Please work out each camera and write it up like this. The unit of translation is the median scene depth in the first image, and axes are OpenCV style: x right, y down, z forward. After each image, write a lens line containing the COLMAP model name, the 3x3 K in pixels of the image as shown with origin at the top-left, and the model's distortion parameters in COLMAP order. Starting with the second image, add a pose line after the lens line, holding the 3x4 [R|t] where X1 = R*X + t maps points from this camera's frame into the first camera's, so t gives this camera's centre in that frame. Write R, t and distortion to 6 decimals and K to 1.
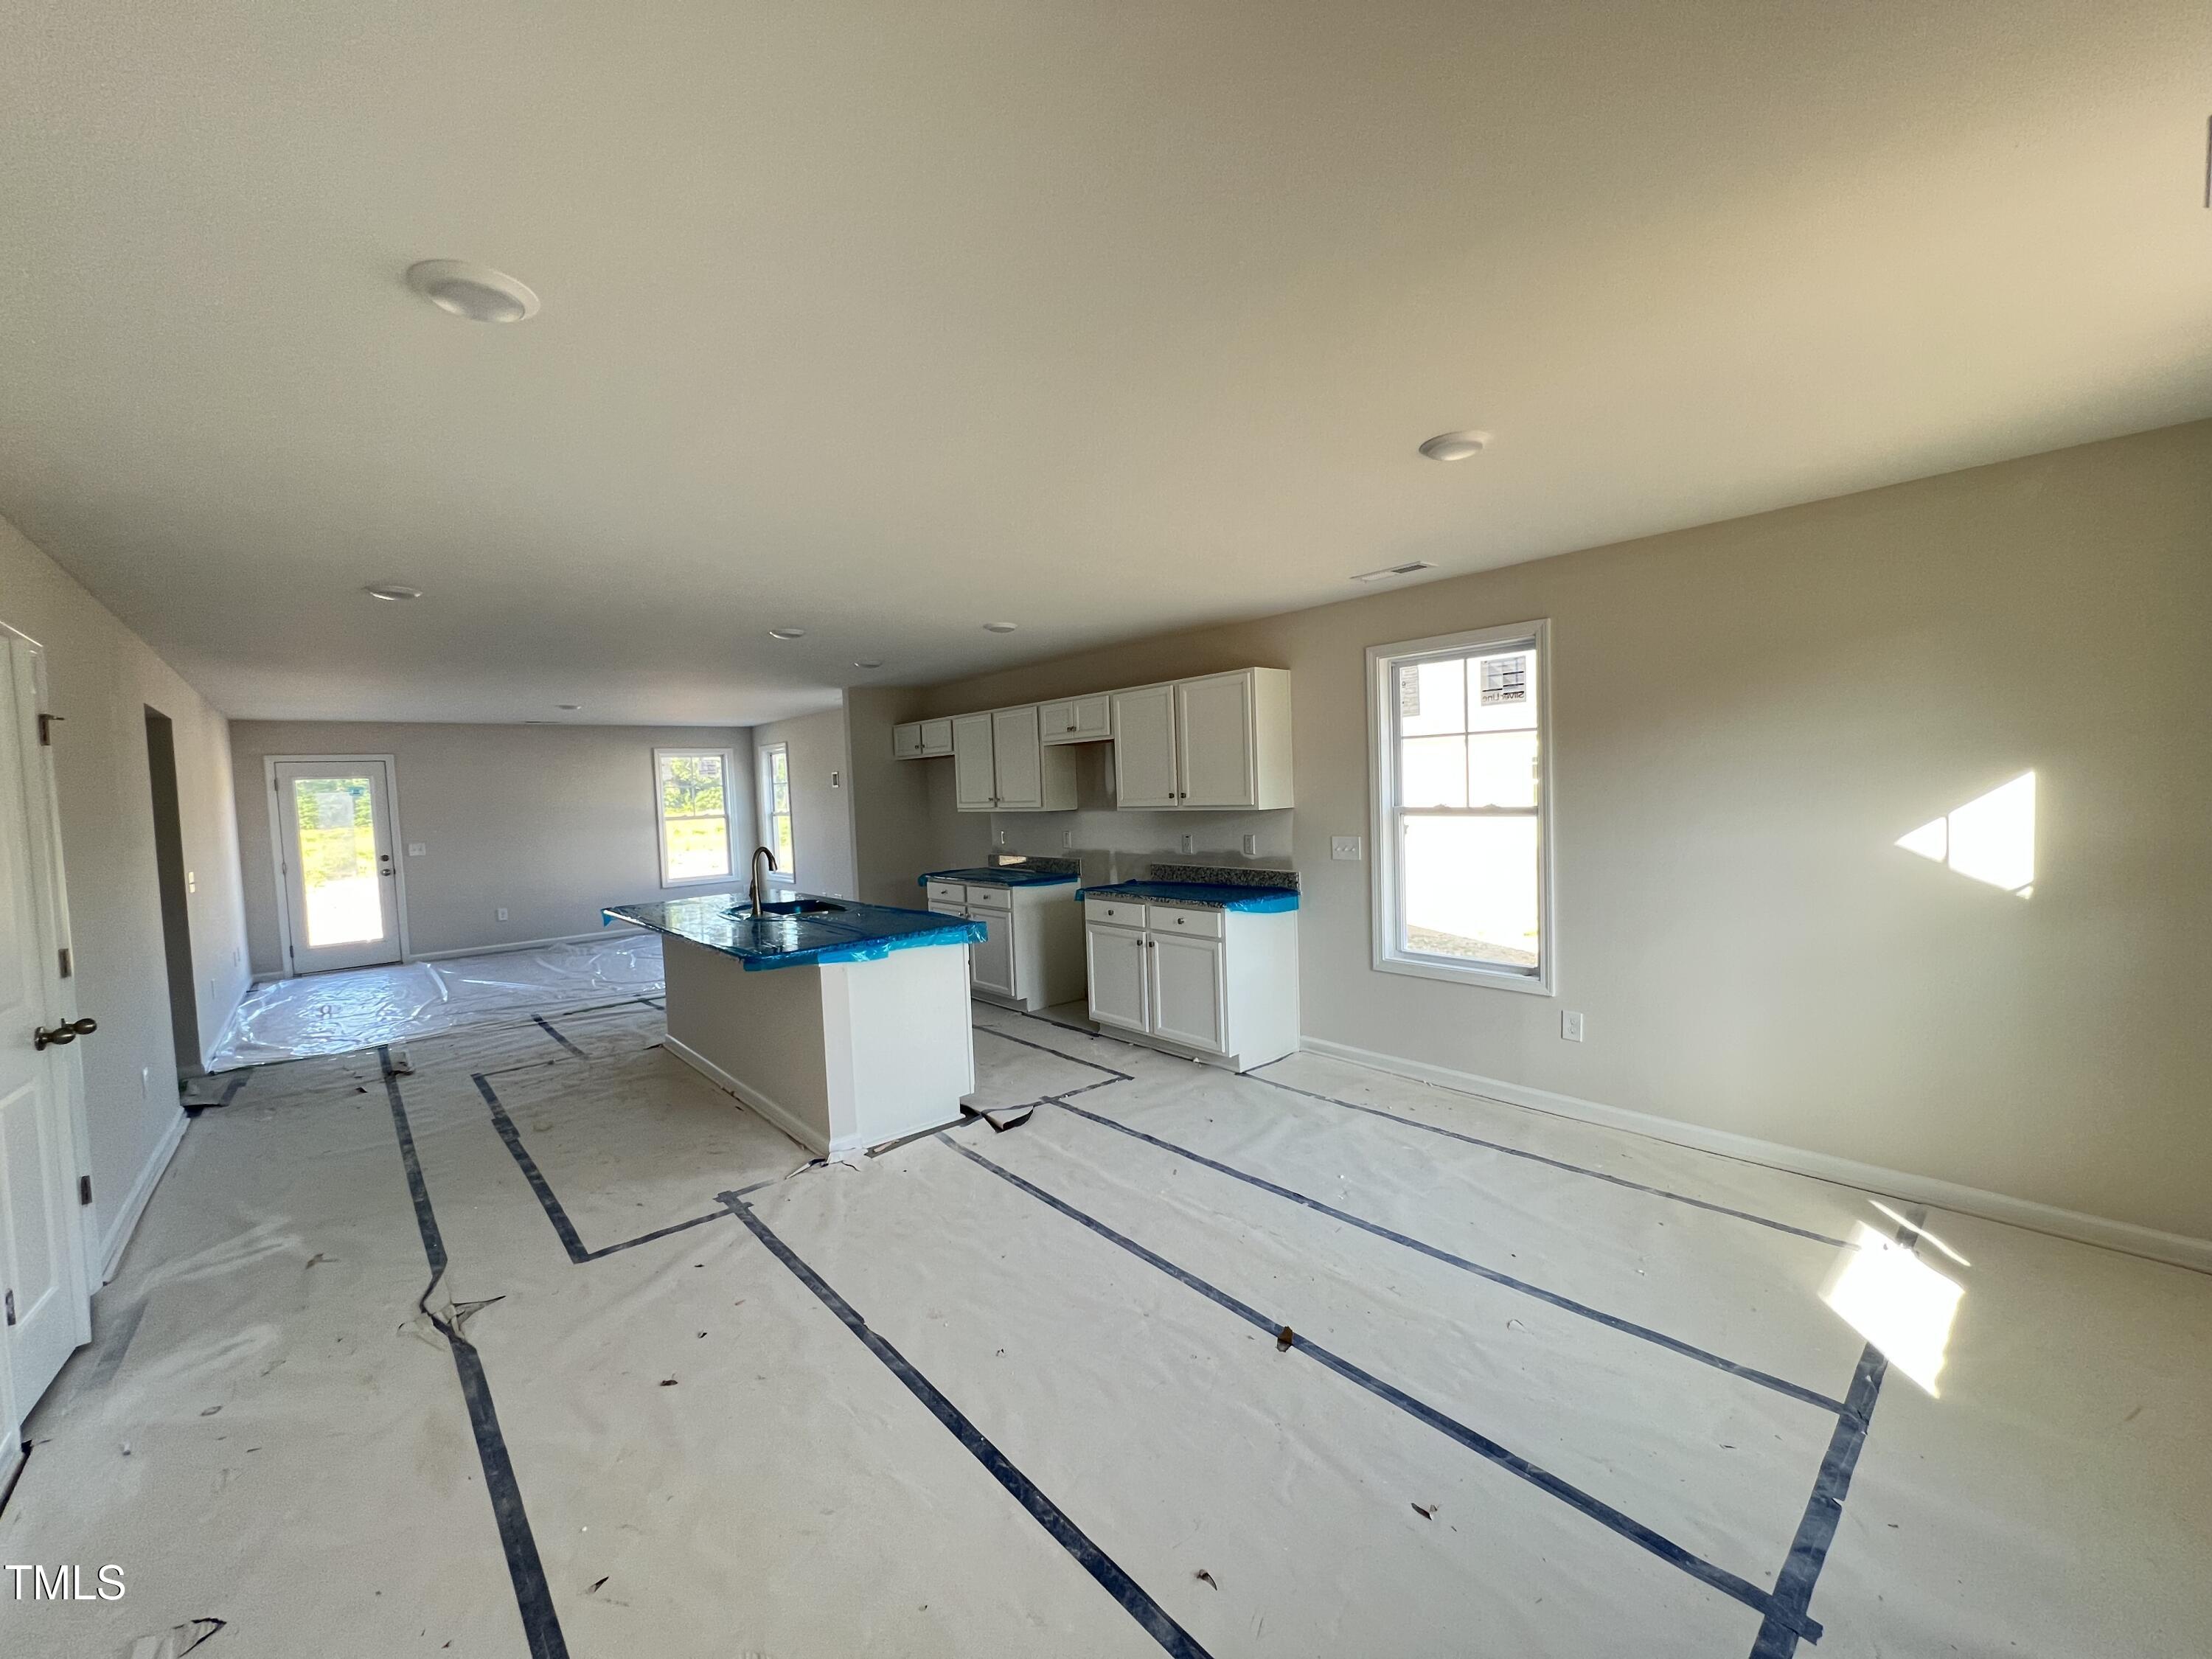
lens RADIAL K [[884.1, 0, 1107.3], [0, 884.1, 834.6], [0, 0, 1]] dist [-0.003789, 0.001157]
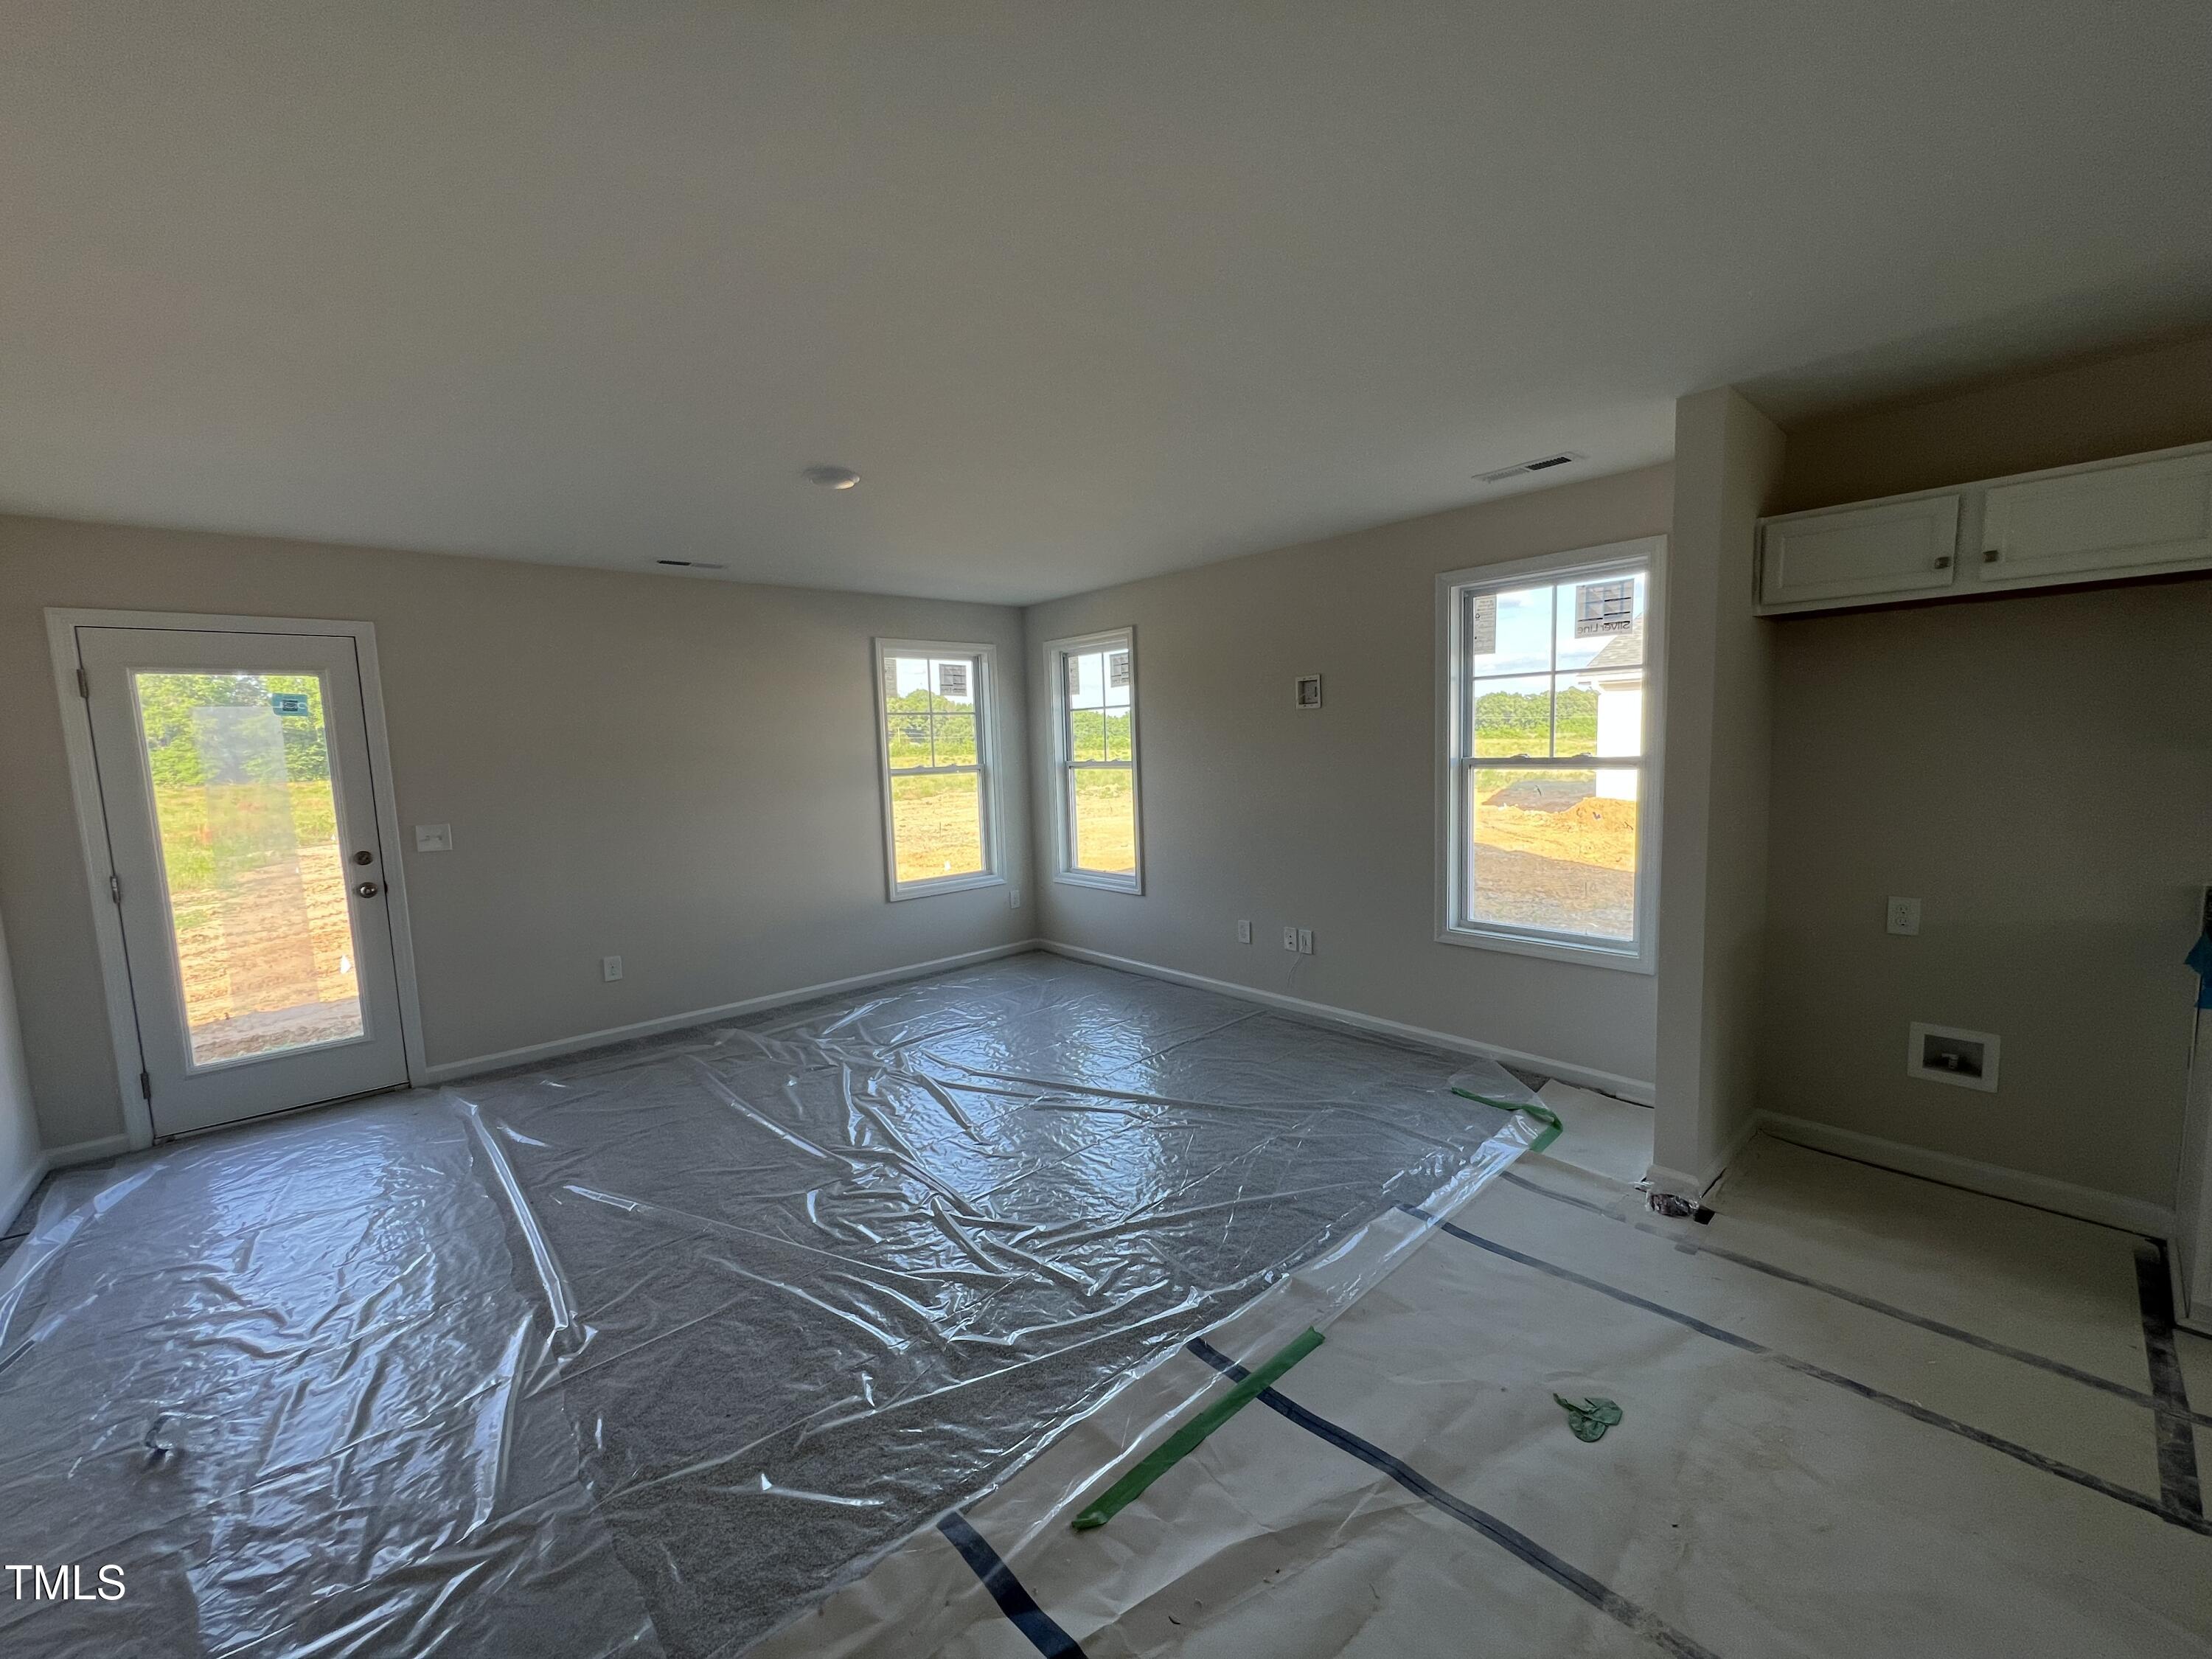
lens RADIAL K [[884.1, 0, 1105.8], [0, 884.1, 832.8], [0, 0, 1]] dist [-0.003789, 0.001157]
pose [[0.999946, 0.003990, 0.009619, -0.539227], [-0.004459, 0.998778, 0.049210, -0.011486], [-0.009411, -0.049250, 0.998742, 0.664613]]
